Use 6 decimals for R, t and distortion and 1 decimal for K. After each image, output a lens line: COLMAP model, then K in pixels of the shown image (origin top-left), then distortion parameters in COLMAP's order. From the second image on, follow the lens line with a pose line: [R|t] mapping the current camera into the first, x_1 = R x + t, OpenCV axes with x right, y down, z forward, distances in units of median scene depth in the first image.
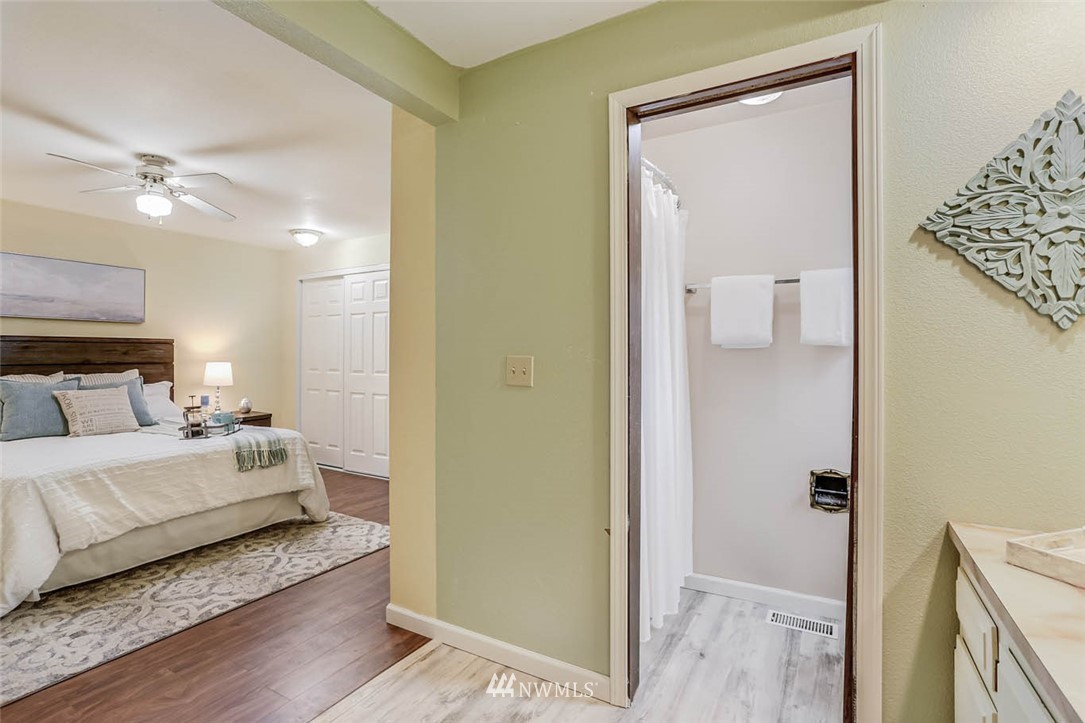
lens RADIAL K [[524.7, 0, 539.0], [0, 524.7, 357.1], [0, 0, 1]] dist [-0.059233, 0.034543]
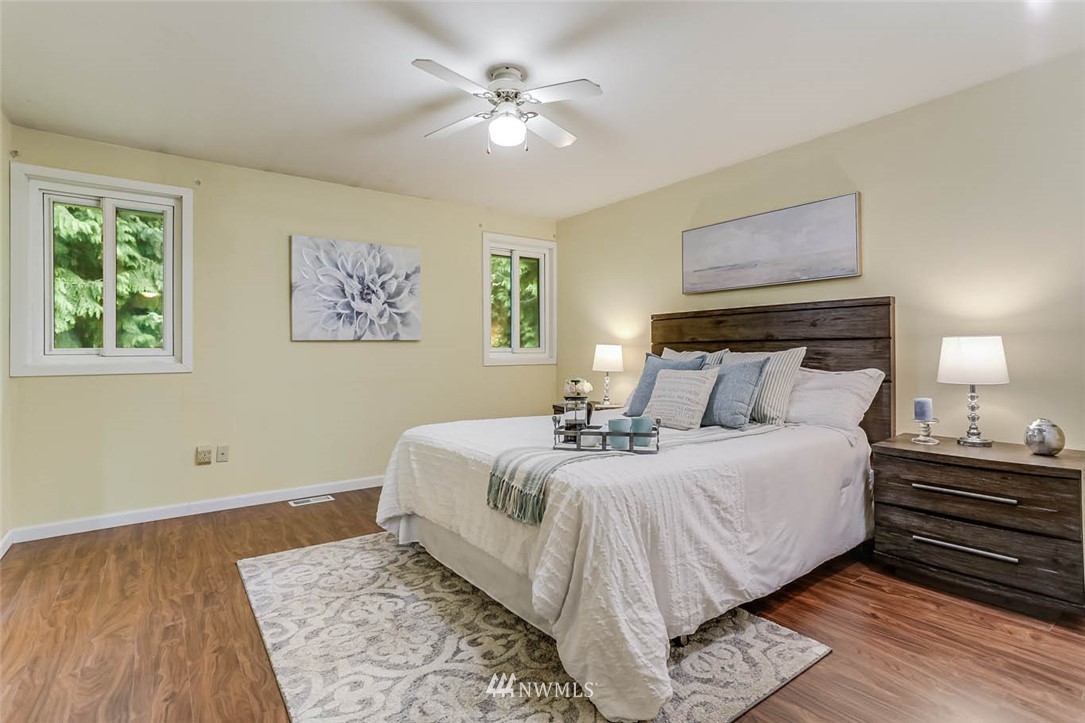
lens RADIAL K [[524.7, 0, 539.0], [0, 524.7, 357.1], [0, 0, 1]] dist [-0.059233, 0.034543]
pose [[-0.390464, 0.009464, -0.920570, -0.039116], [0.000041, 0.999947, 0.010262, 0.039804], [0.920618, 0.003969, -0.390444, 1.280459]]
